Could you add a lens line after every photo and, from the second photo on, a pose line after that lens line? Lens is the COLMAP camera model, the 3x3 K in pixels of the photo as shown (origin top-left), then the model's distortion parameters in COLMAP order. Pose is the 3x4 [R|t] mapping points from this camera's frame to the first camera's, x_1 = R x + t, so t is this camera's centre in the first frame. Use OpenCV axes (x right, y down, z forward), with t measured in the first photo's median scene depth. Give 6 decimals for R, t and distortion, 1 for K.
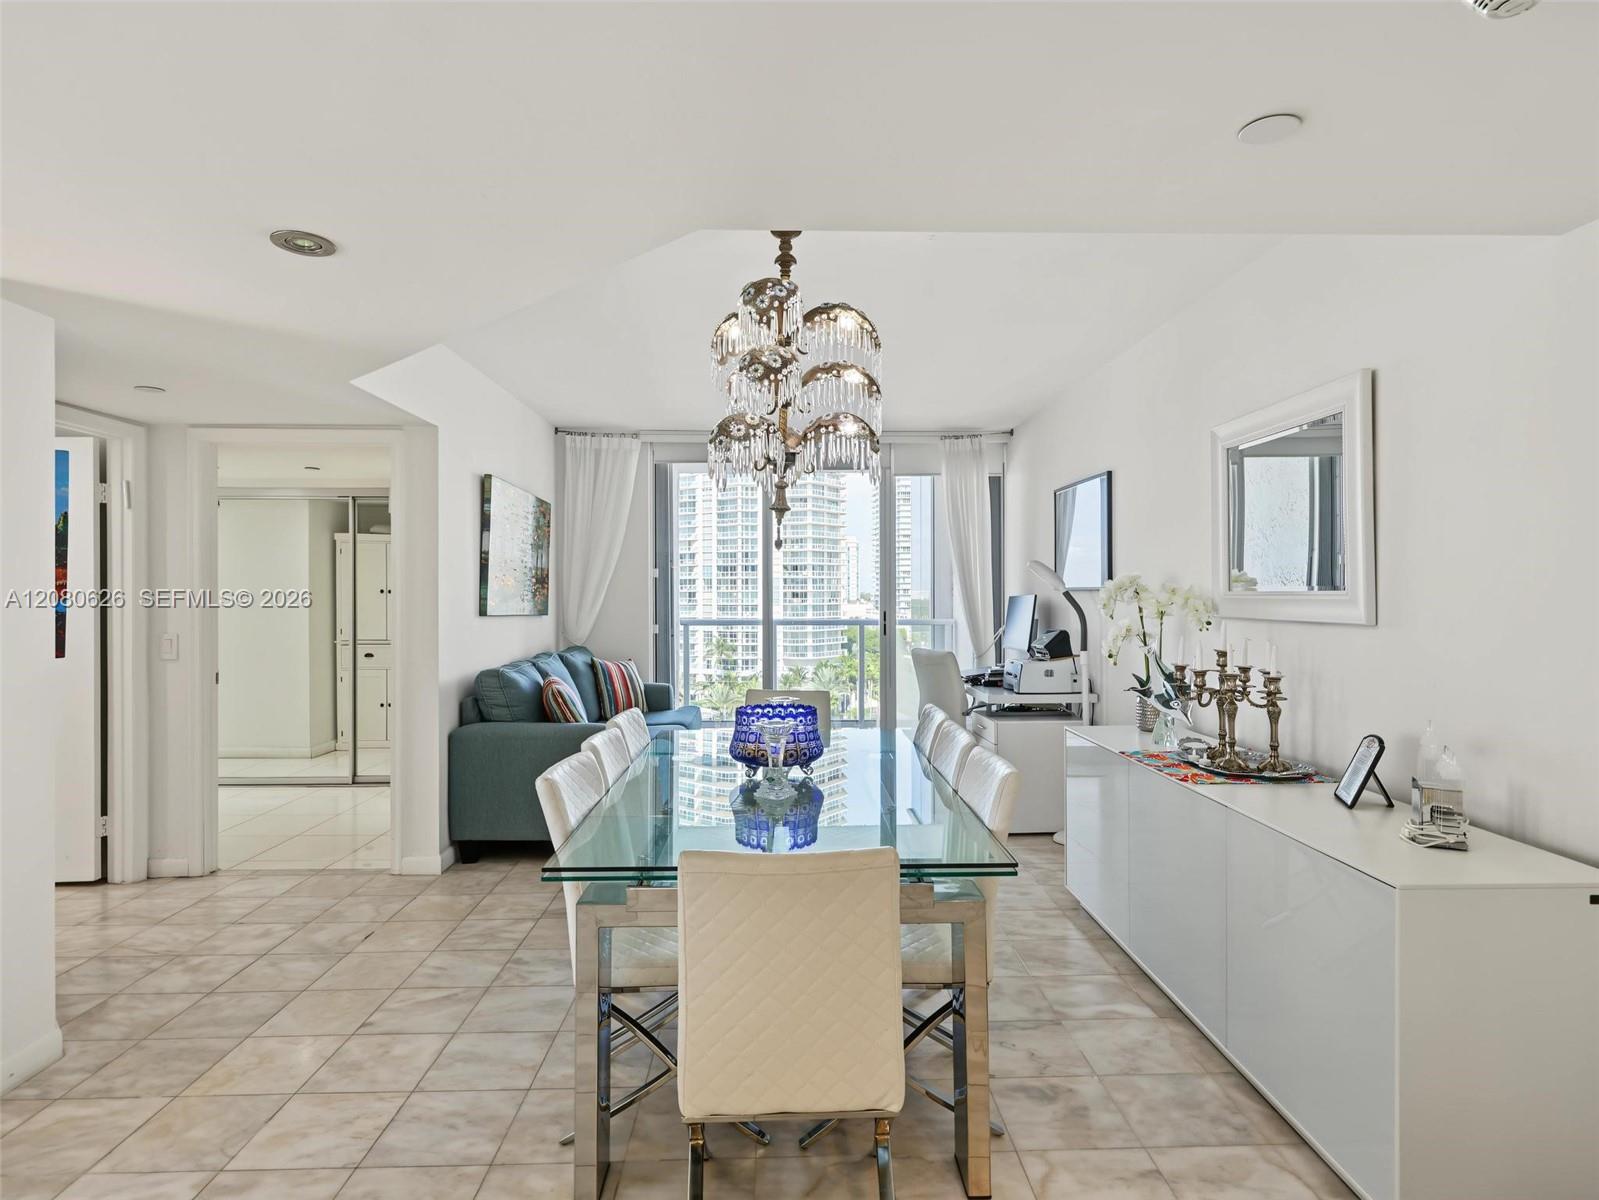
lens RADIAL K [[874.9, 0, 808.2], [0, 874.9, 596.1], [0, 0, 1]] dist [0.004335, 0.000378]
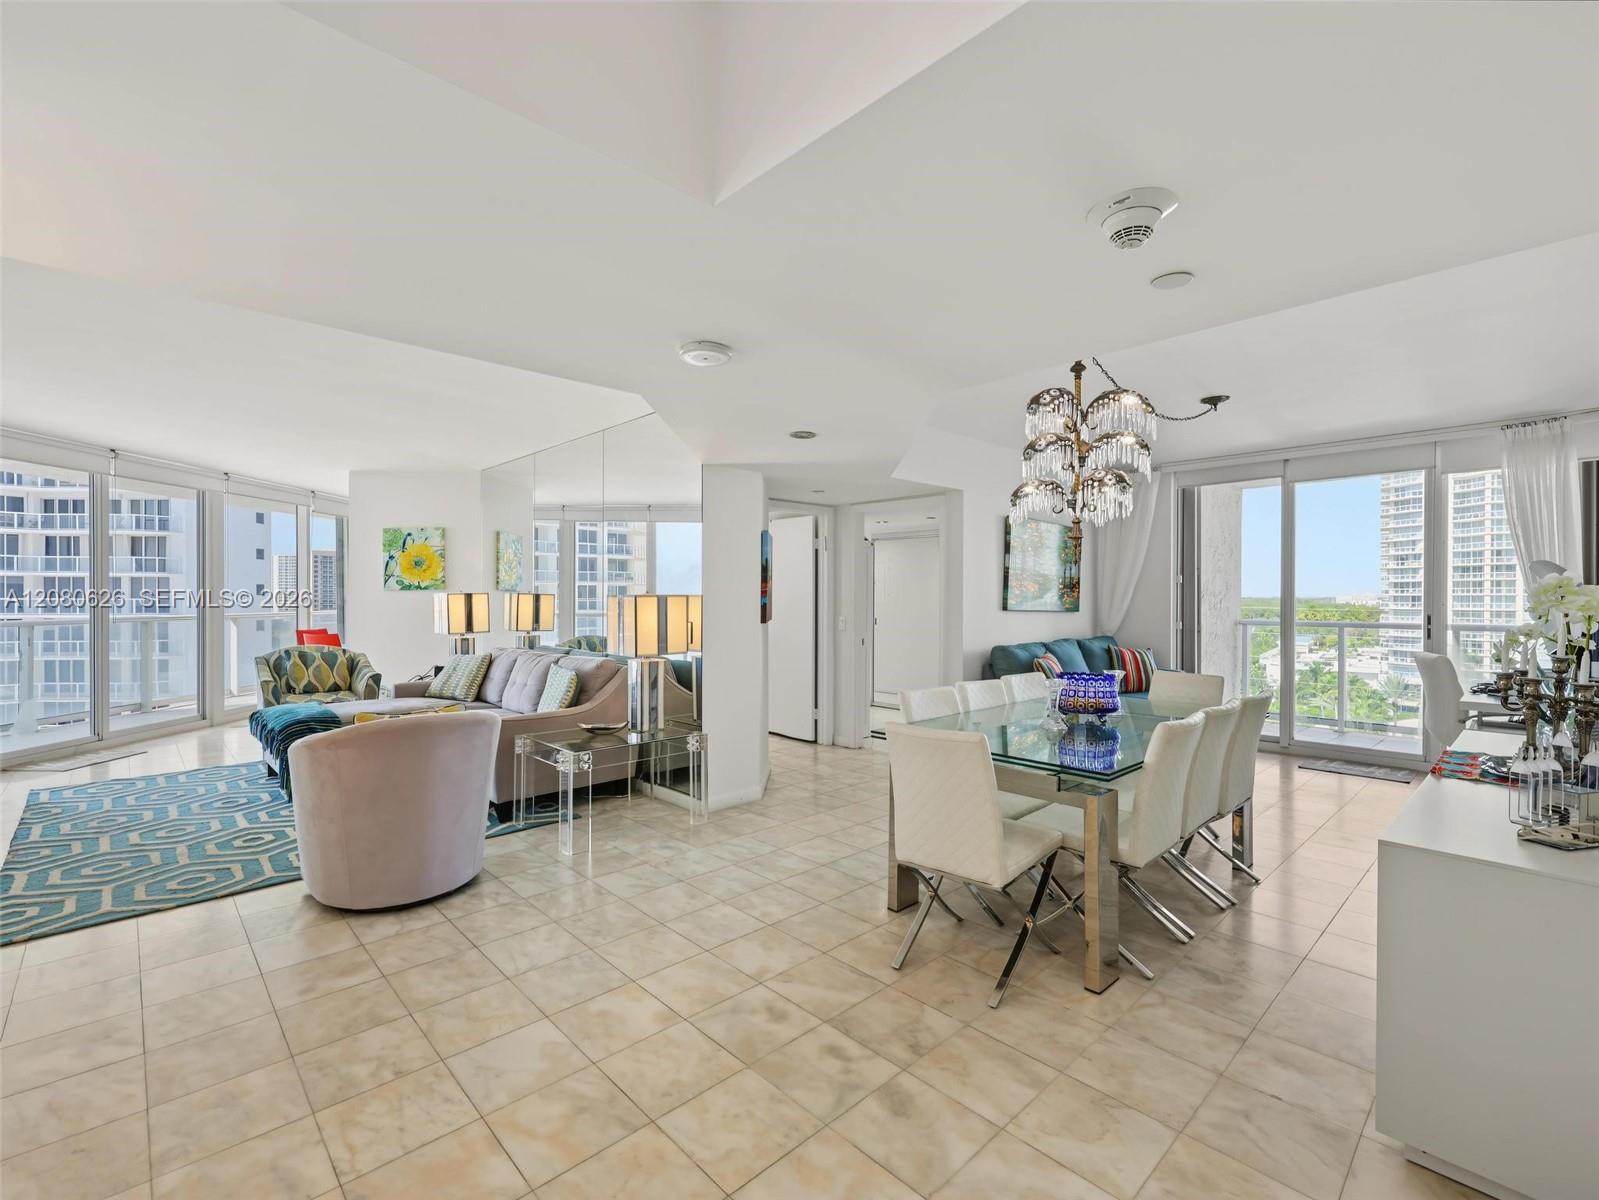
lens RADIAL K [[725.3, 0, 795.7], [0, 725.3, 598.5], [0, 0, 1]] dist [-0.000063, -0.000213]
pose [[0.662538, 0.005121, -0.749011, 0.318356], [-0.005085, 0.999984, 0.002339, 0.001295], [0.749011, 0.002259, 0.662553, -0.088386]]
